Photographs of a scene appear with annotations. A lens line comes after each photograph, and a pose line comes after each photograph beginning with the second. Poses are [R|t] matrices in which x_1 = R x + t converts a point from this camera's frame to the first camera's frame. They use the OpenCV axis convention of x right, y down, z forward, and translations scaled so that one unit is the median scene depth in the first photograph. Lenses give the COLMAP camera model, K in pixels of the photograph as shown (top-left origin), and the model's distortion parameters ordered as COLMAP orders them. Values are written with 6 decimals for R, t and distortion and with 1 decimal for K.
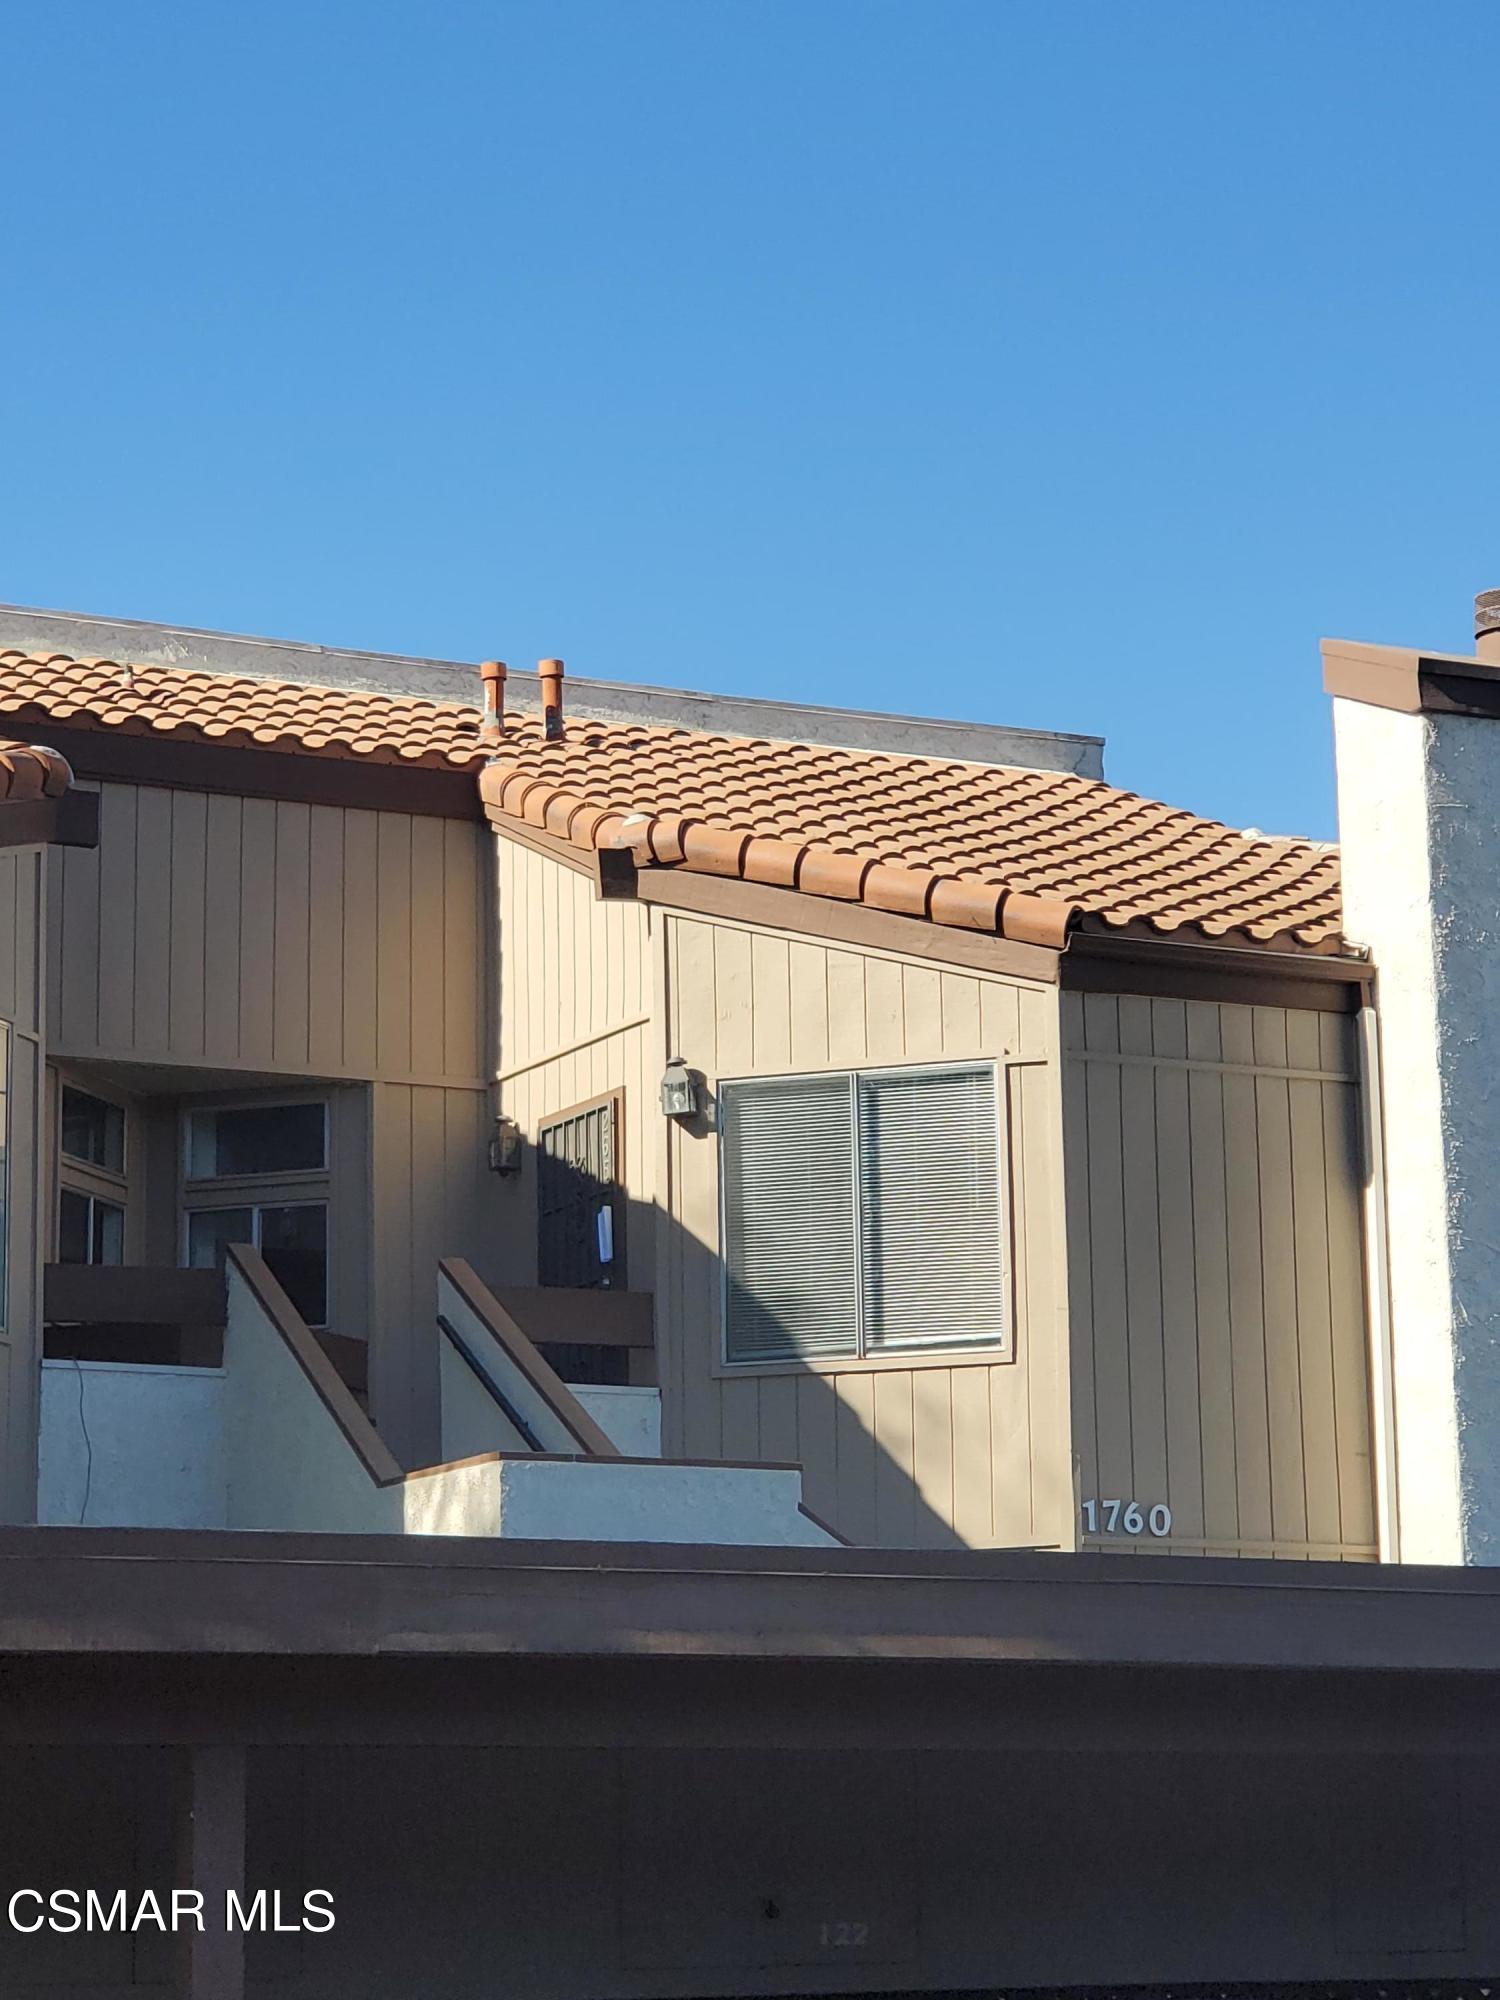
lens RADIAL K [[4540.8, 0, 750.0], [0, 4540.8, 1000.0], [0, 0, 1]] dist [0.159540, -0.347603]
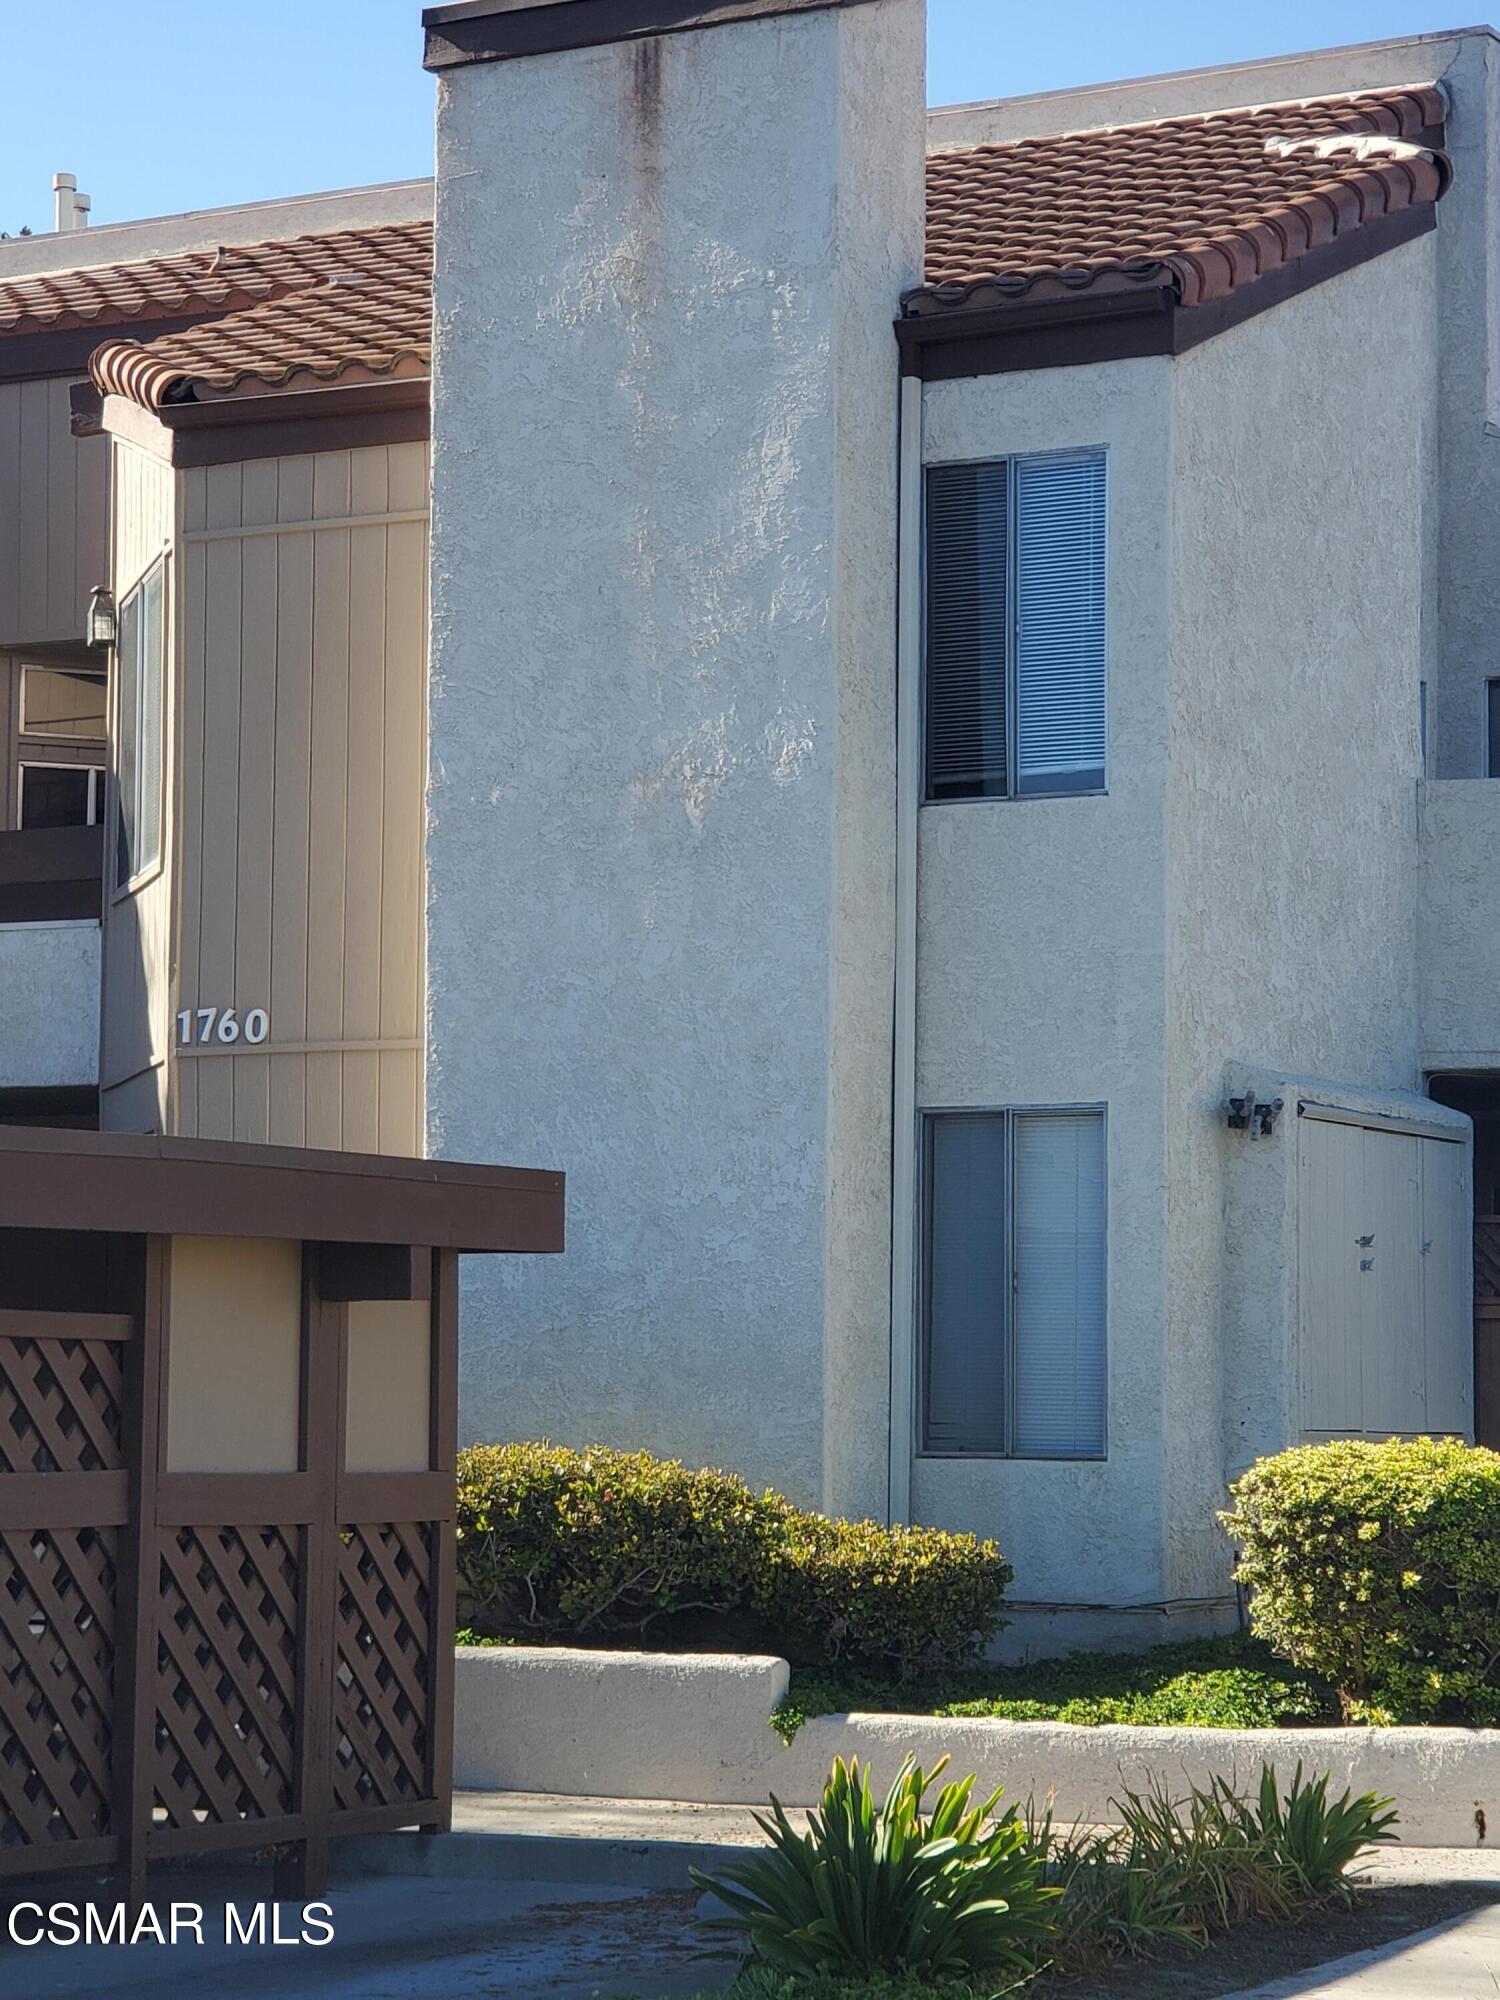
lens RADIAL K [[4548.7, 0, 726.7], [0, 4548.7, 1061.1], [0, 0, 1]] dist [0.122494, -0.418890]
pose [[0.569329, -0.044016, -0.820931, 0.976584], [0.145390, 0.988217, 0.047845, 0.097479], [0.809152, -0.146595, 0.569020, 0.587892]]
